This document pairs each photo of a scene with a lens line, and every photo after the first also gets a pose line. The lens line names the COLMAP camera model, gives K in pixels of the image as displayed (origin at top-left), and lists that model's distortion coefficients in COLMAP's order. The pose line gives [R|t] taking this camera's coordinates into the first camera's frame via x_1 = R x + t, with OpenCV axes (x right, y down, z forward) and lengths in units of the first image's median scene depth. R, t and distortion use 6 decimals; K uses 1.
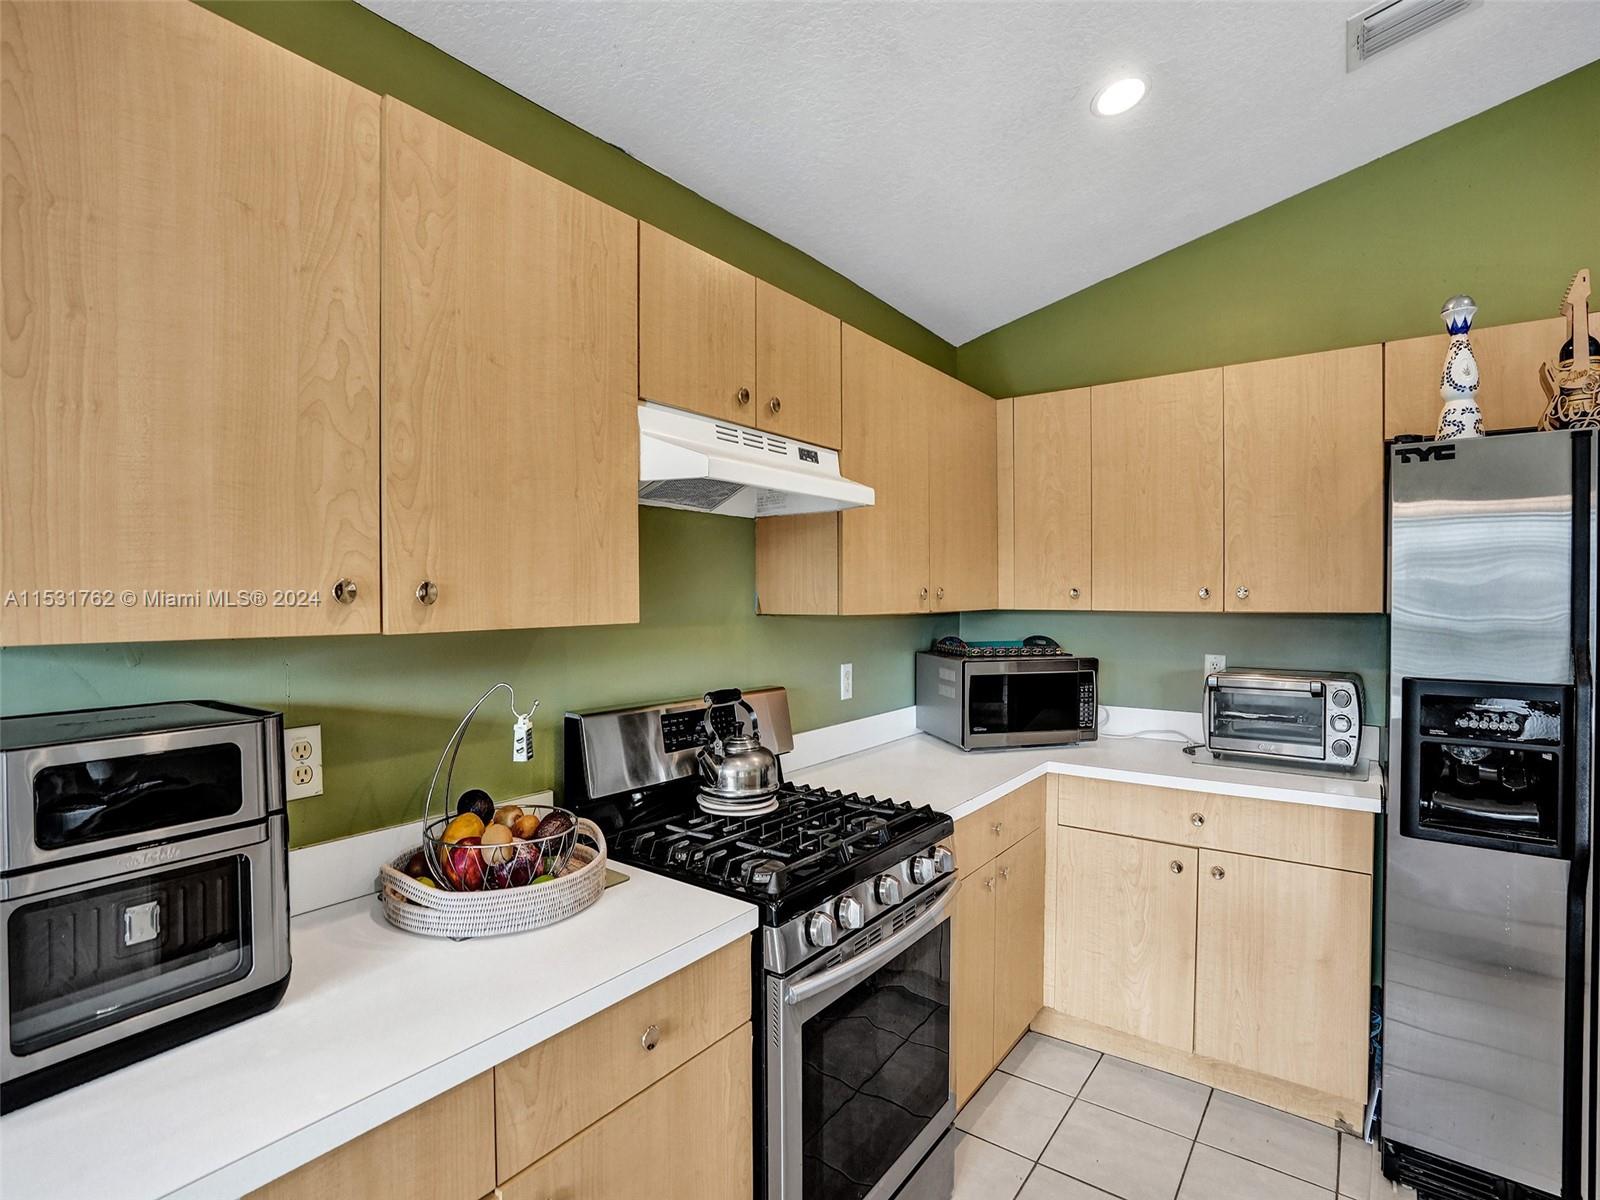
lens RADIAL K [[786.9, 0, 803.4], [0, 786.9, 602.1], [0, 0, 1]] dist [-0.071693, 0.030154]
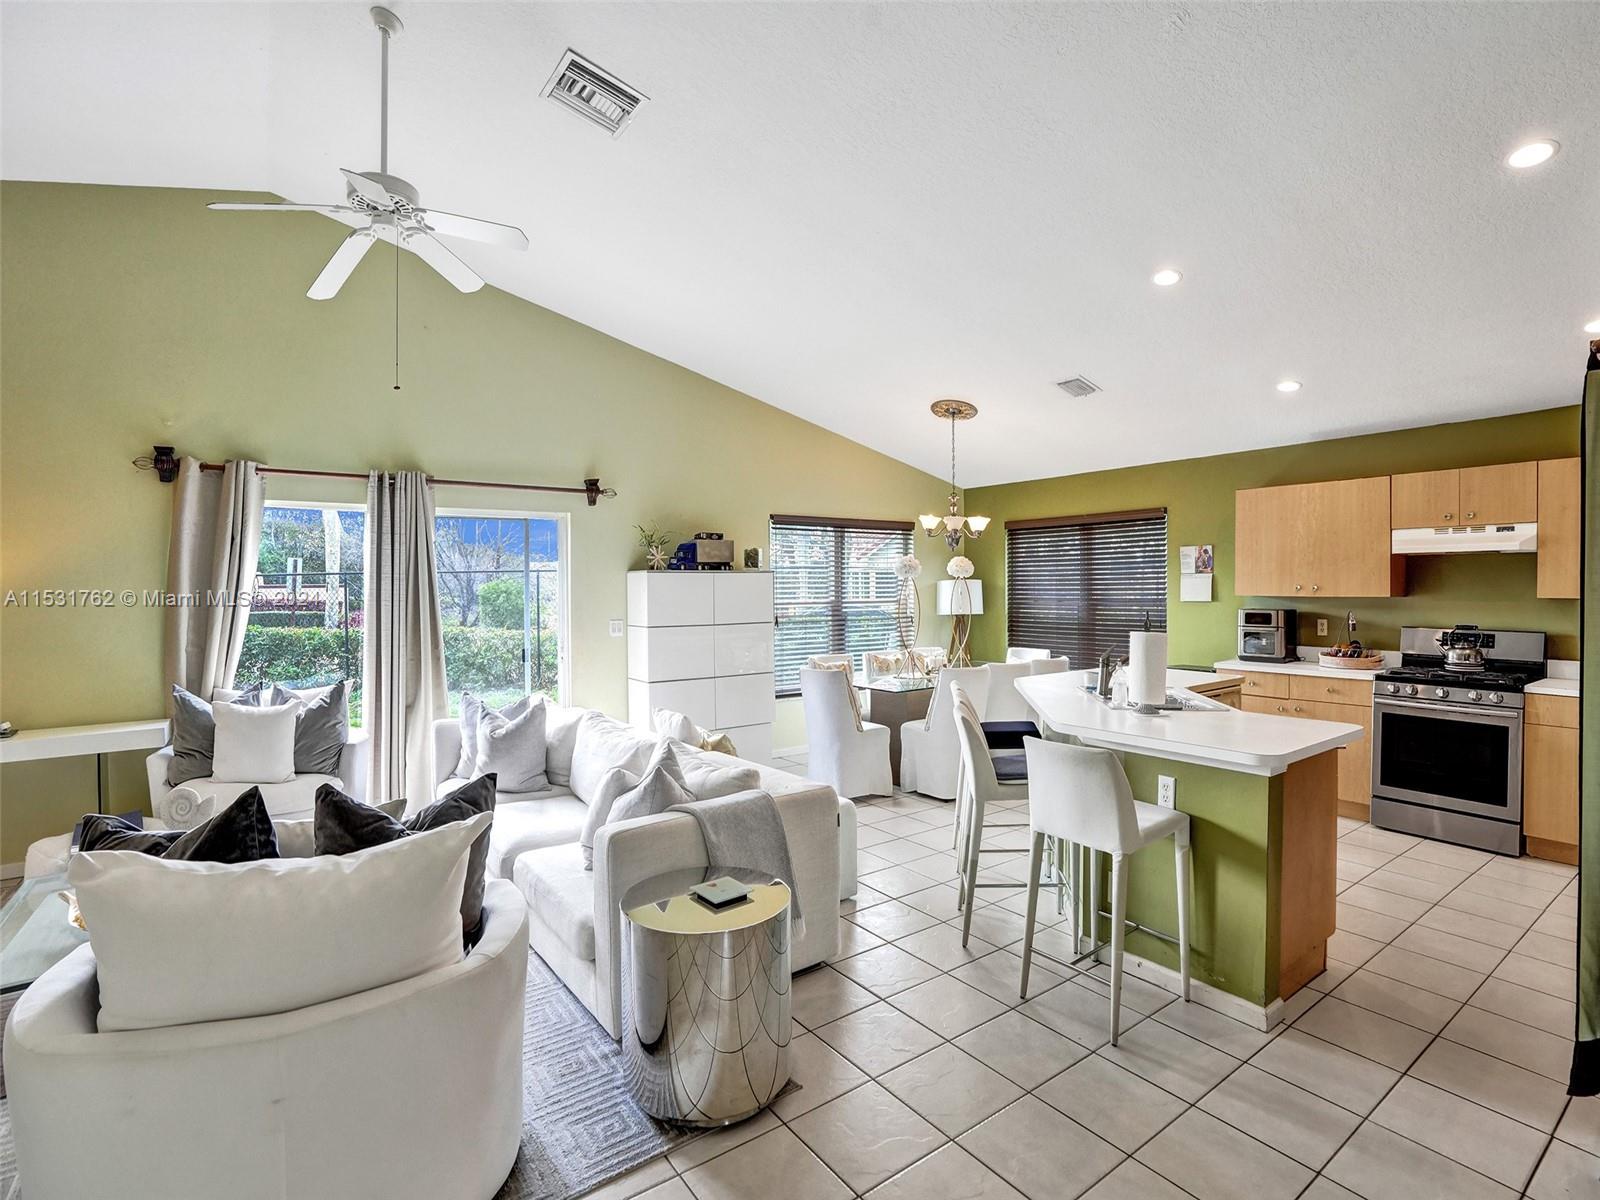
lens RADIAL K [[774.6, 0, 804.2], [0, 774.6, 595.5], [0, 0, 1]] dist [-0.068387, 0.029335]
pose [[-0.298880, 0.012298, -0.954211, 2.951980], [-0.006440, 0.999868, 0.014904, -0.008848], [0.954269, 0.010600, -0.298762, -0.353745]]
